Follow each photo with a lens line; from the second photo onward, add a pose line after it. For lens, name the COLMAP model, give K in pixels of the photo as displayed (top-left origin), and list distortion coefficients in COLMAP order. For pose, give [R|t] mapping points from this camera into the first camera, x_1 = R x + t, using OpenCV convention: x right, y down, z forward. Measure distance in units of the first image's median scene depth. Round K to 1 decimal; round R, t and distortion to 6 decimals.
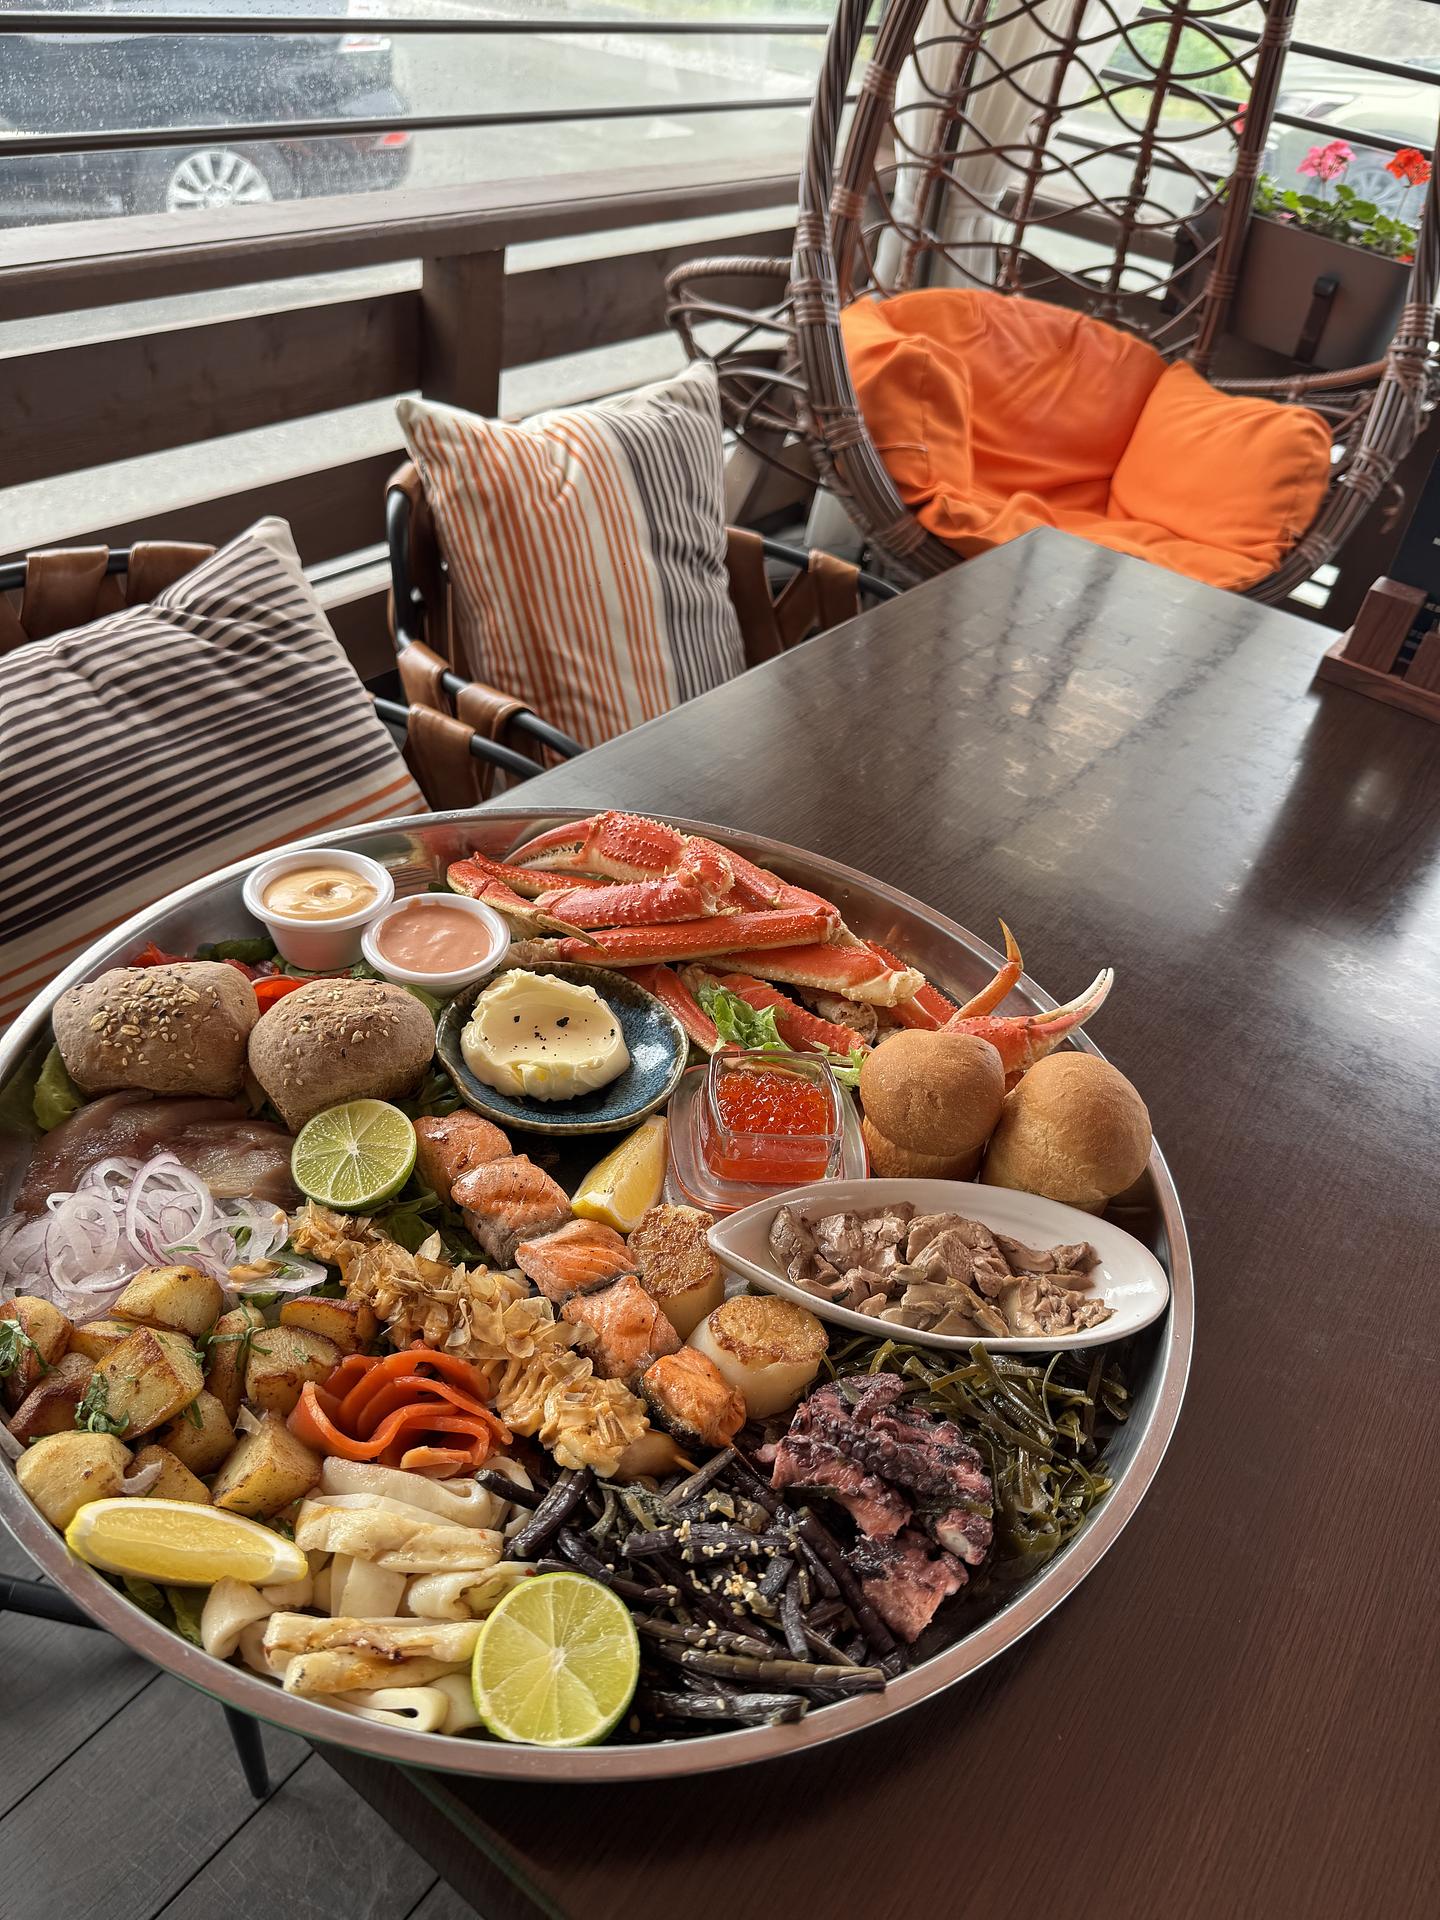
lens RADIAL K [[1441.5, 0, 722.5], [0, 1441.5, 959.3], [0, 0, 1]] dist [-0.003791, -0.037324]
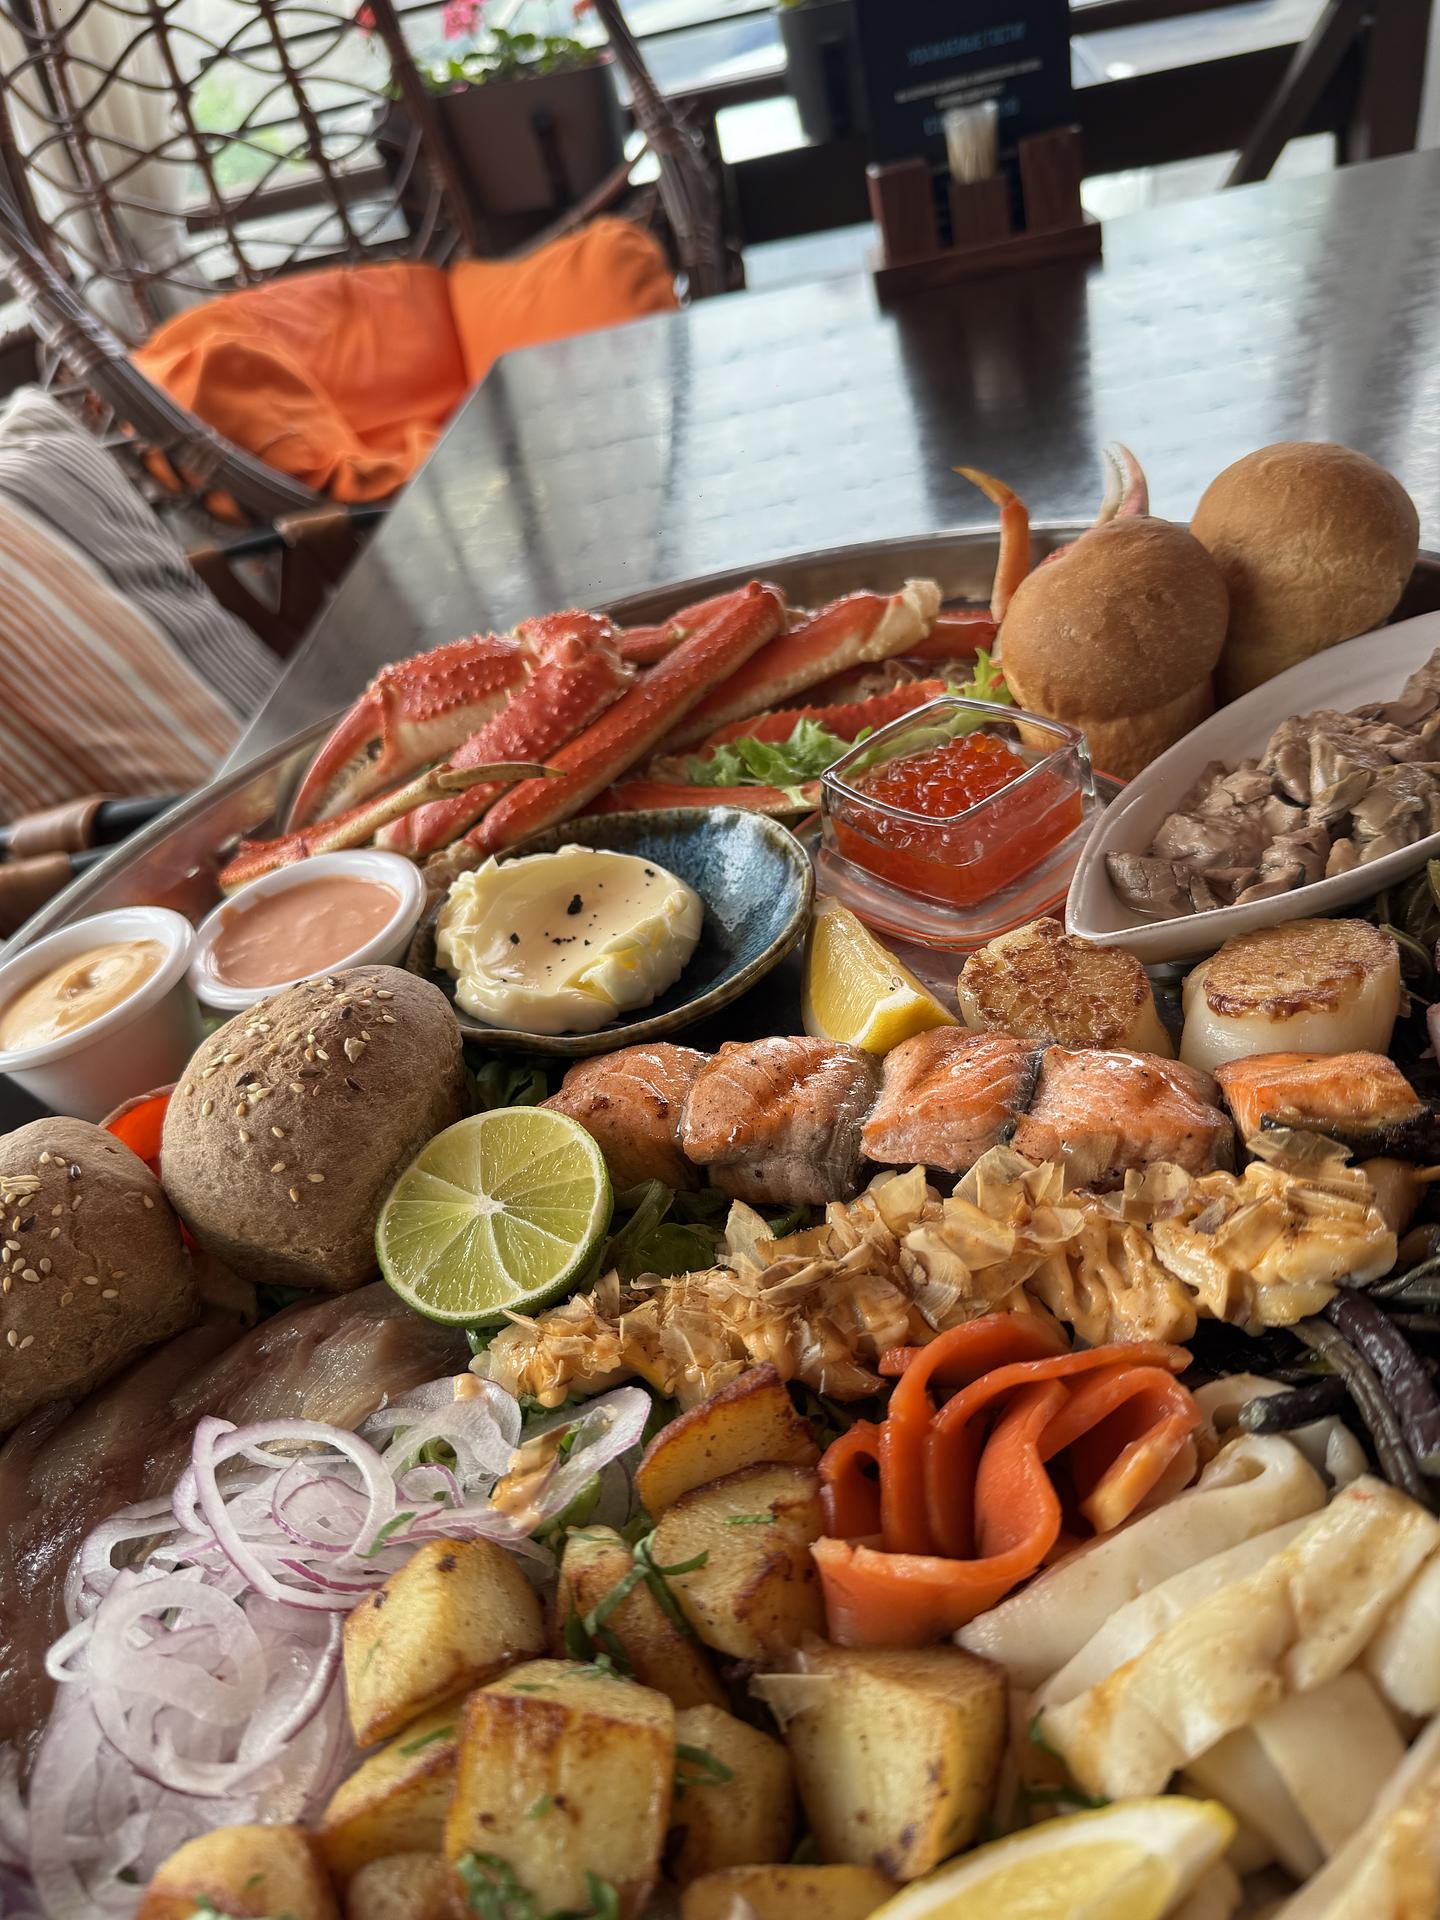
lens RADIAL K [[1441.5, 0, 736.2], [0, 1441.5, 975.3], [0, 0, 1]] dist [-0.003791, -0.037324]
pose [[0.764596, -0.578065, 0.285014, -0.296986], [0.592857, 0.804274, 0.040794, 0.099236], [-0.252811, 0.137782, 0.957655, 0.476563]]
